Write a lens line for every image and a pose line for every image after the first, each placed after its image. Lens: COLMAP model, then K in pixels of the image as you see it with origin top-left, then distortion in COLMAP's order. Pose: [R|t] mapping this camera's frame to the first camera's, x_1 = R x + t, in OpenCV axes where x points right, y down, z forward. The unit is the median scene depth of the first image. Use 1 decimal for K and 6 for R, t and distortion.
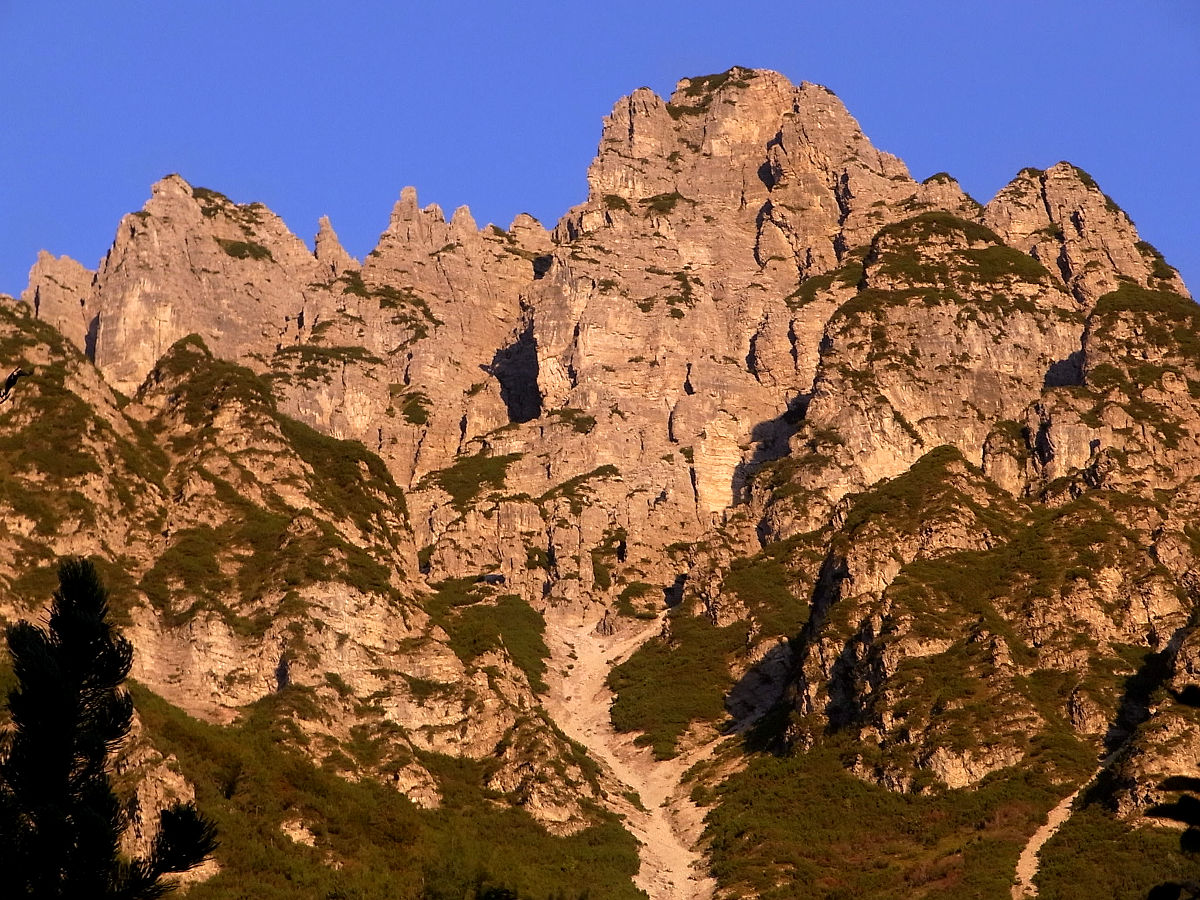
lens RADIAL K [[4627.9, 0, 600.5], [0, 4627.9, 449.6], [0, 0, 1]] dist [0.371435, 0.000000]
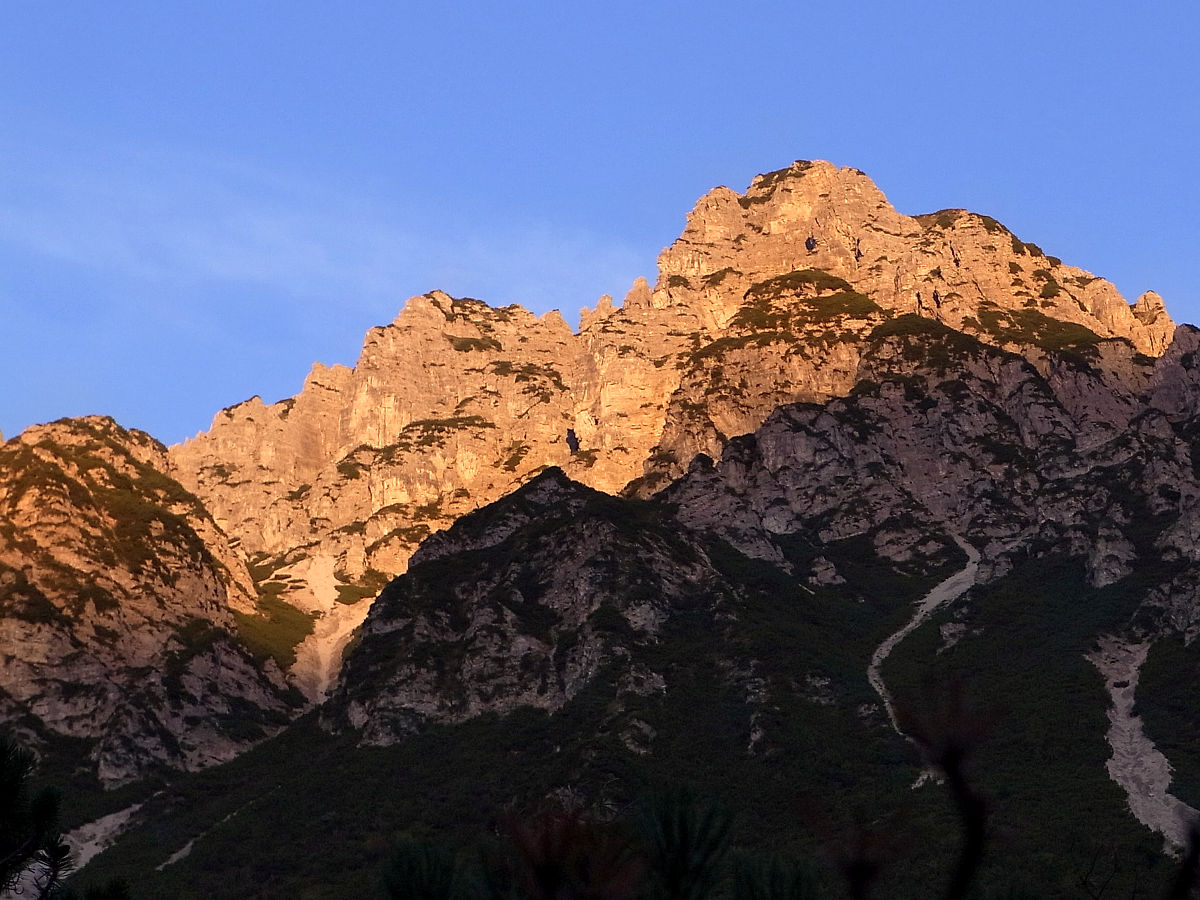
lens RADIAL K [[3882.3, 0, 599.5], [0, 3882.3, 448.7], [0, 0, 1]] dist [0.181317, 0.000000]
pose [[0.973497, -0.103314, -0.204036, 0.234995], [0.101884, 0.994642, -0.017529, 0.011054], [0.204754, -0.003723, 0.978806, -0.063328]]
